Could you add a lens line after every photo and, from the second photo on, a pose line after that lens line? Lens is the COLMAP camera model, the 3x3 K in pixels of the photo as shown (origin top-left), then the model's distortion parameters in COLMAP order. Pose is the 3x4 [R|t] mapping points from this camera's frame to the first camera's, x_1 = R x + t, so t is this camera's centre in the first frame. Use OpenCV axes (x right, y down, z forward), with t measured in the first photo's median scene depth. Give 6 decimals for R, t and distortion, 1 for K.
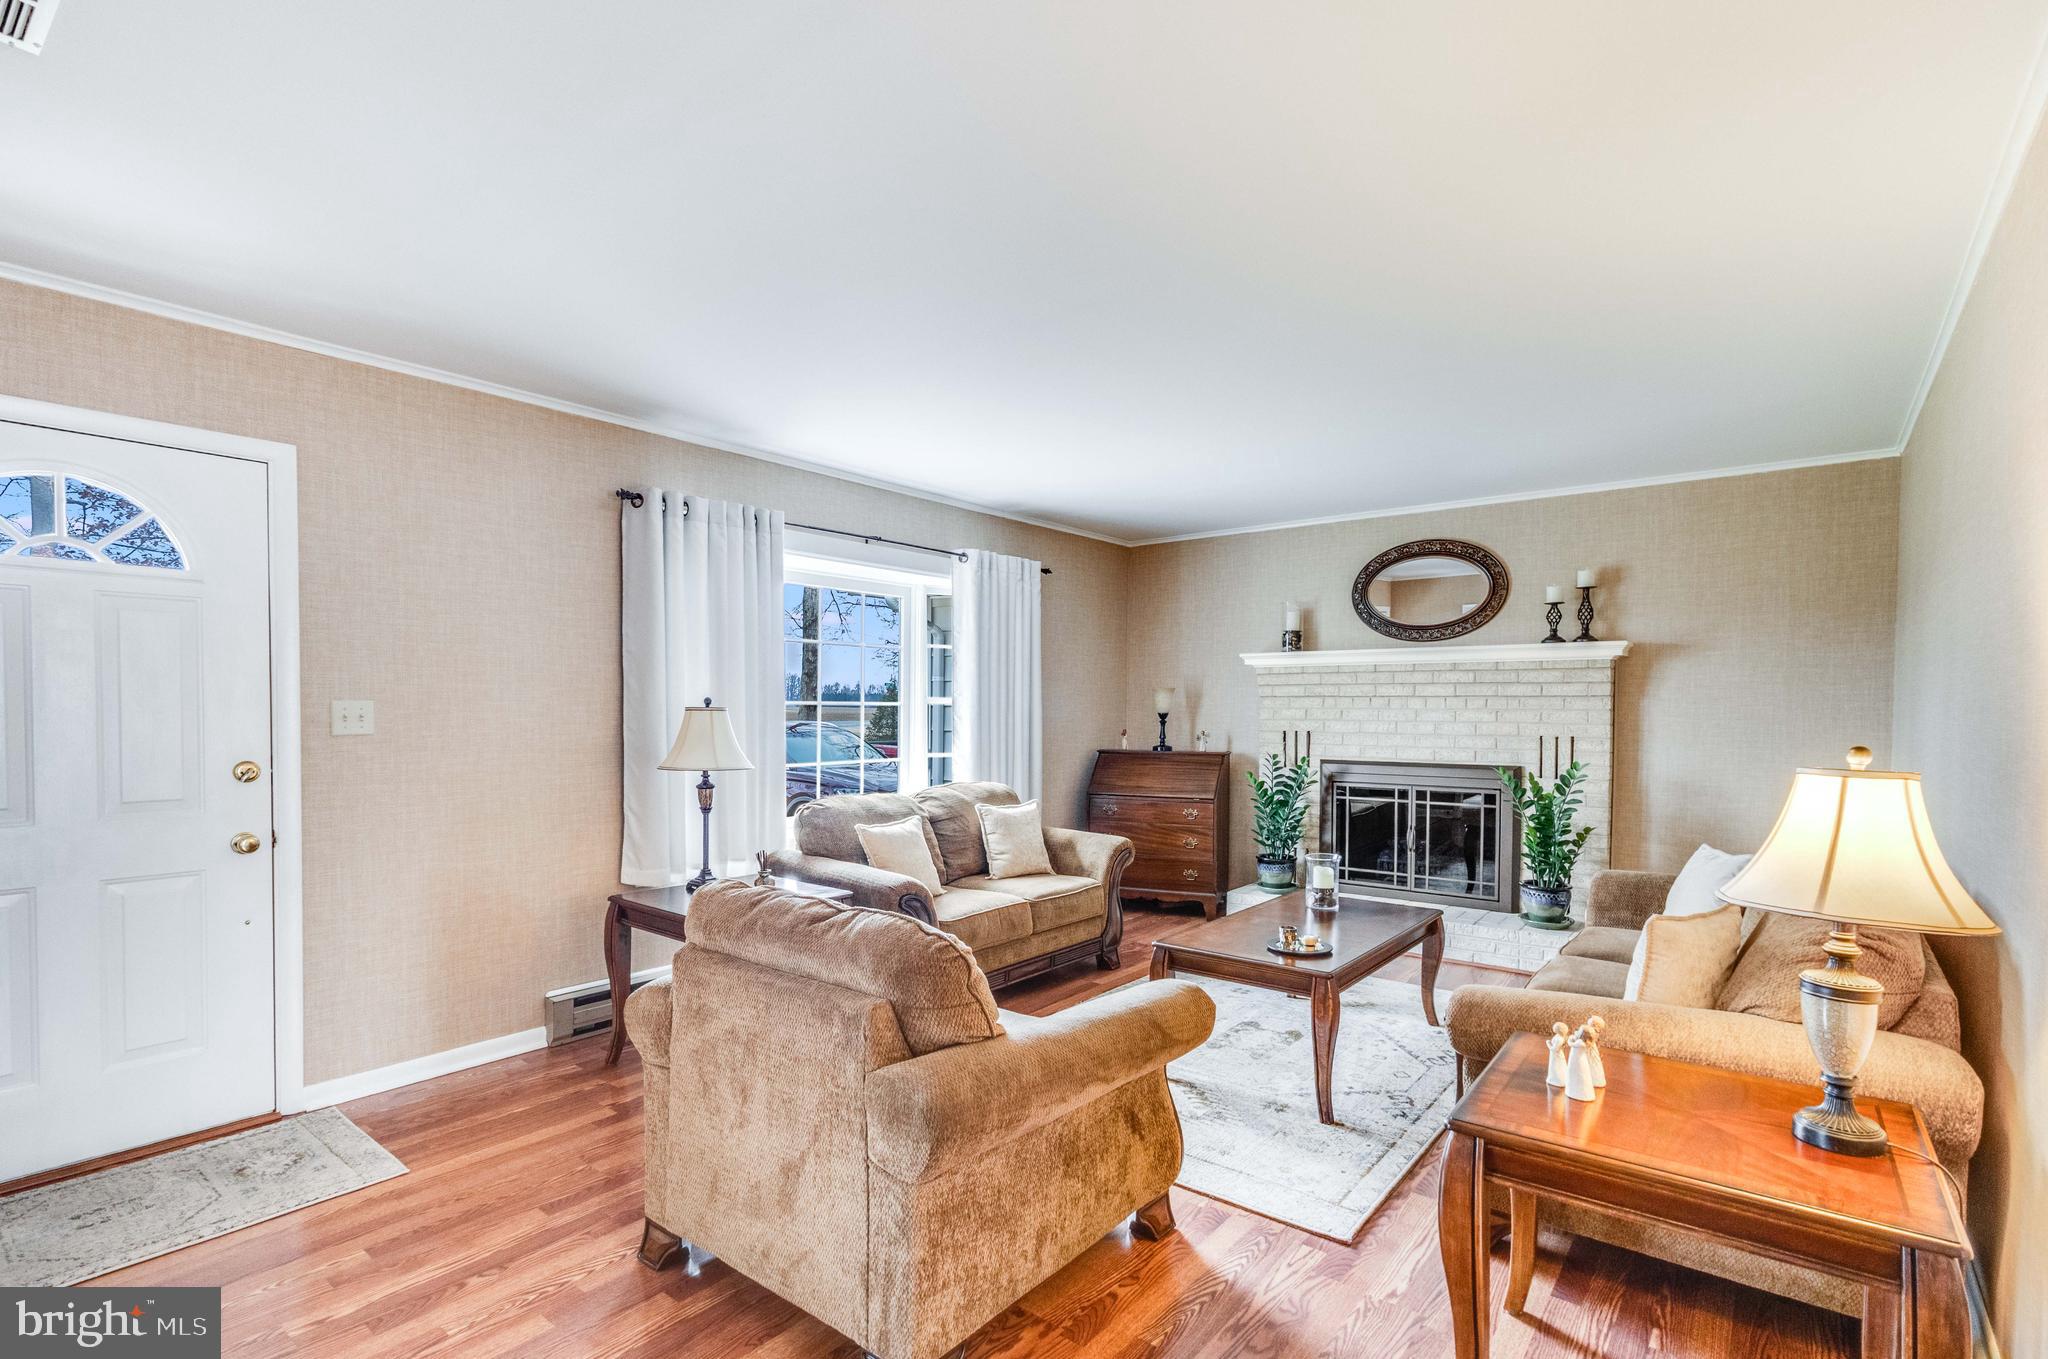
lens RADIAL K [[969.1, 0, 1028.4], [0, 969.1, 730.3], [0, 0, 1]] dist [-0.000036, -0.000016]
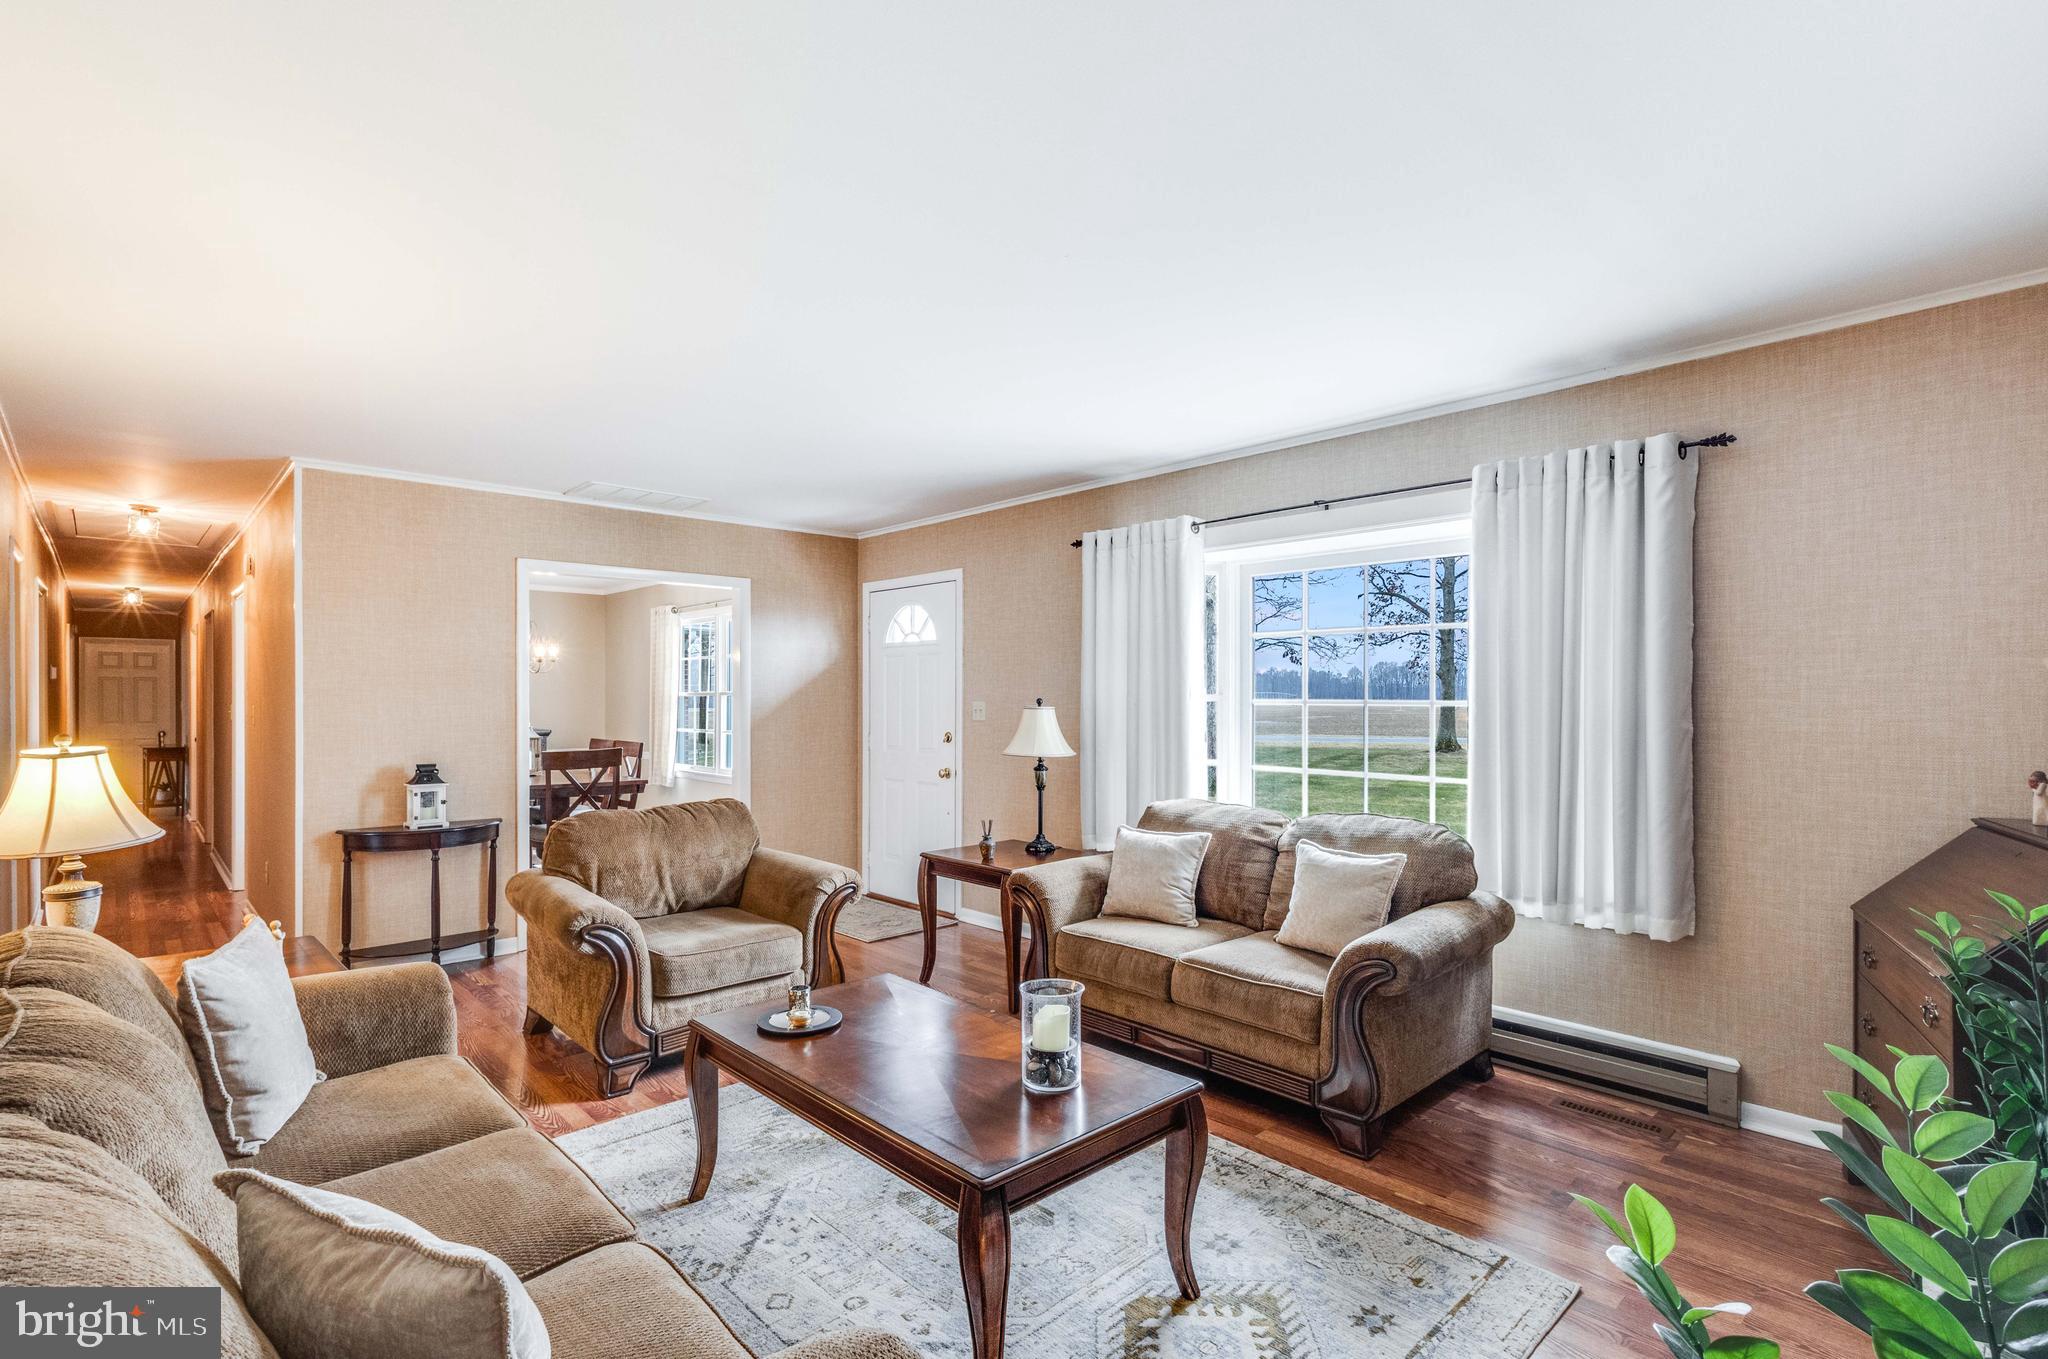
lens RADIAL K [[953.9, 0, 1020.8], [0, 953.9, 685.6], [0, 0, 1]] dist [0.001957, 0.000078]
pose [[-0.140605, -0.015188, -0.989949, 0.845558], [-0.024305, 0.999634, -0.011884, -0.033217], [0.989767, 0.022389, -0.140922, 1.081581]]
